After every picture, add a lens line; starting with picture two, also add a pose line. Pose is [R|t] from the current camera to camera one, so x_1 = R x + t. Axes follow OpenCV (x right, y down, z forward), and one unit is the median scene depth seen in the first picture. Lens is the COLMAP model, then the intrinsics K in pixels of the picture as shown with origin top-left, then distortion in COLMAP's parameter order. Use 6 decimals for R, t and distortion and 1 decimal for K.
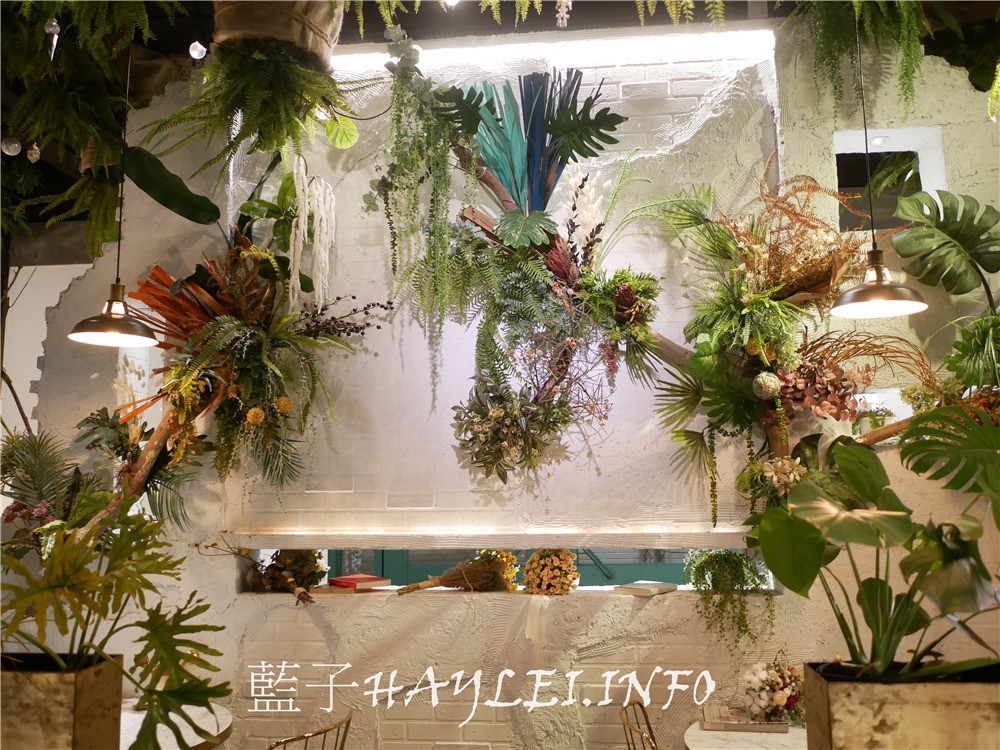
lens RADIAL K [[866.2, 0, 500.0], [0, 866.2, 375.0], [0, 0, 1]] dist [-0.060551, 0.009350]
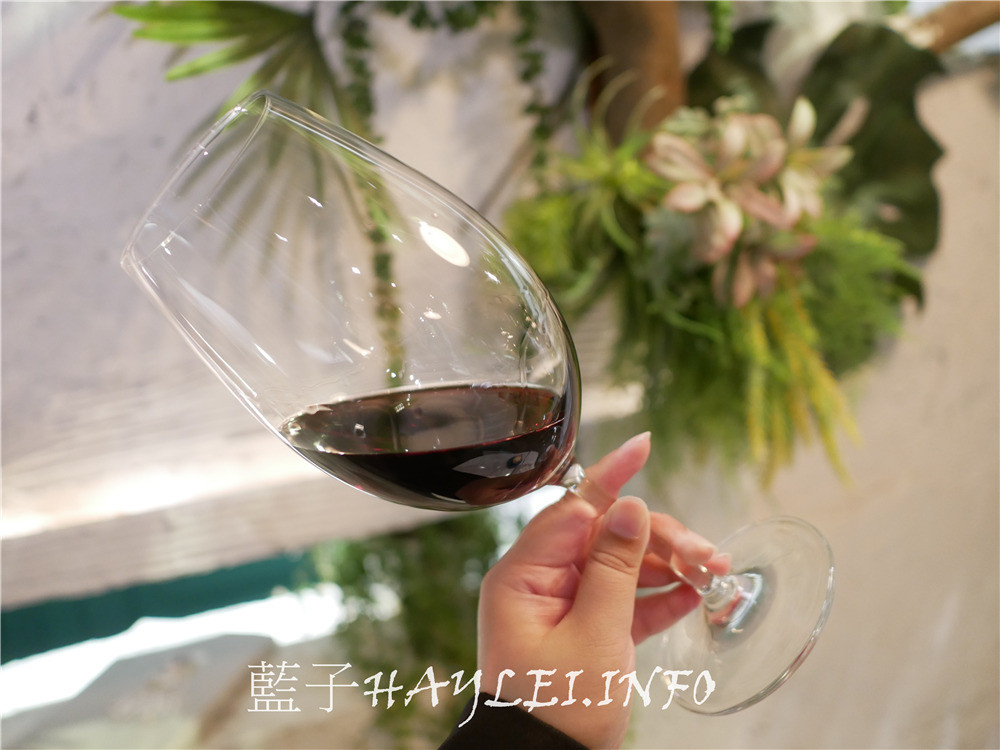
lens RADIAL K [[866.2, 0, 500.0], [0, 866.2, 375.0], [0, 0, 1]] dist [-0.060551, 0.009350]
pose [[0.905056, -0.172636, 0.388677, 0.182426], [0.045562, 0.948006, 0.314975, 0.084846], [-0.422844, -0.267362, 0.865864, 0.783093]]
